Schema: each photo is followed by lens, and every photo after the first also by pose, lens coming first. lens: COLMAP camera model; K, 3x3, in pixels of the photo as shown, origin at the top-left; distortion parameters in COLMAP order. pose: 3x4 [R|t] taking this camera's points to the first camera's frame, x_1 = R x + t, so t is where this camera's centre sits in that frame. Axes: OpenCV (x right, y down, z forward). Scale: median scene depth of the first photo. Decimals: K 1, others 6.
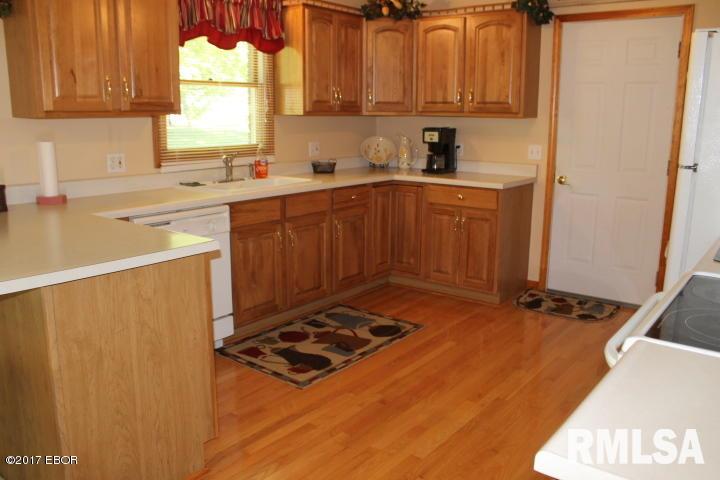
lens RADIAL K [[604.7, 0, 358.2], [0, 604.7, 240.8], [0, 0, 1]] dist [-0.152715, 0.124944]
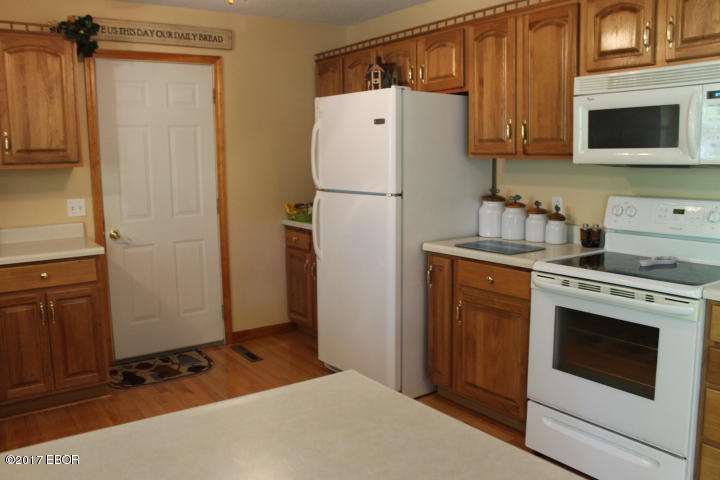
lens RADIAL K [[604.7, 0, 359.5], [0, 604.7, 238.8], [0, 0, 1]] dist [-0.152715, 0.124944]
pose [[0.302388, -0.142586, 0.942460, -0.403389], [0.219432, 0.972605, 0.076742, -0.089982], [-0.927583, 0.183600, 0.325392, 0.404035]]
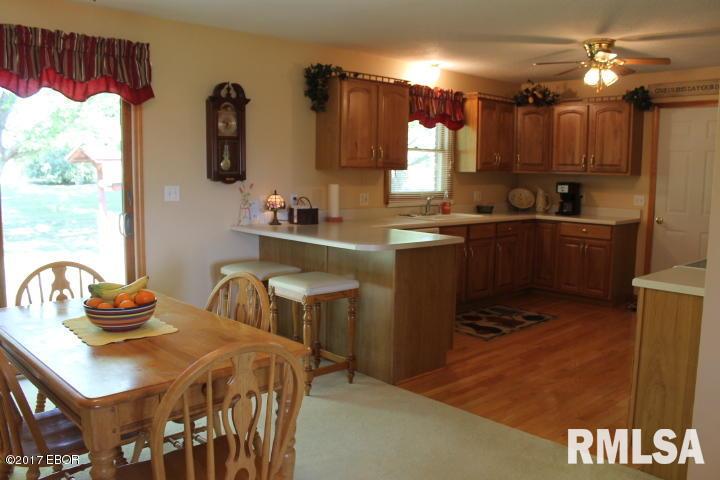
lens RADIAL K [[604.7, 0, 361.0], [0, 604.7, 241.1], [0, 0, 1]] dist [-0.152715, 0.124944]
pose [[0.986464, 0.025503, -0.161983, -0.127476], [-0.040242, 0.995274, -0.088373, 0.099762], [0.158964, 0.093696, 0.982828, -0.472962]]
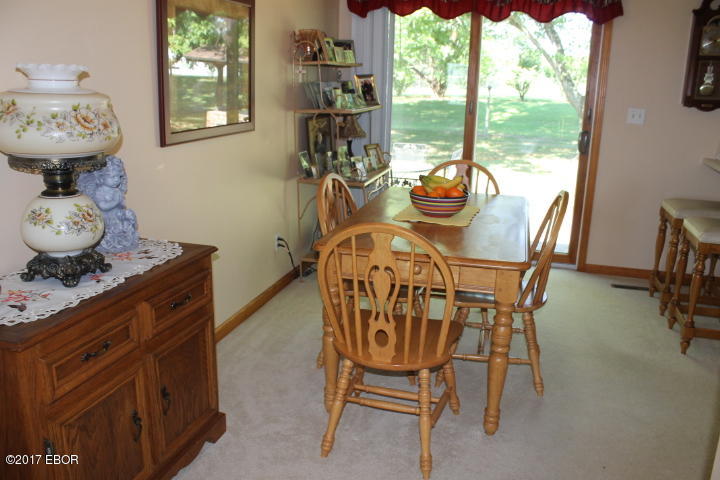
lens RADIAL K [[604.7, 0, 363.0], [0, 604.7, 238.1], [0, 0, 1]] dist [-0.152715, 0.124944]
pose [[0.366590, 0.242062, -0.898342, 0.141120], [-0.220055, 0.960724, 0.169072, 0.070606], [0.903984, 0.135704, 0.405459, -0.302641]]
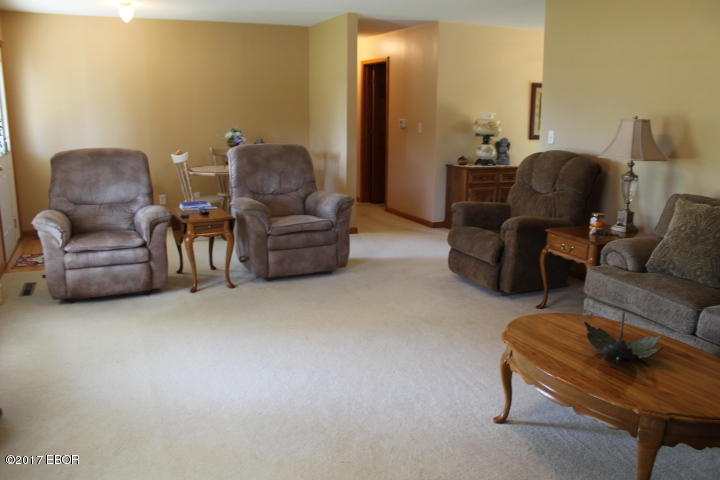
lens RADIAL K [[604.7, 0, 360.8], [0, 604.7, 239.2], [0, 0, 1]] dist [-0.152715, 0.124944]
pose [[-0.468094, 0.177129, -0.865744, 1.365630], [-0.197392, 0.933991, 0.297819, -0.026188], [0.861350, 0.310299, -0.402232, 0.125873]]
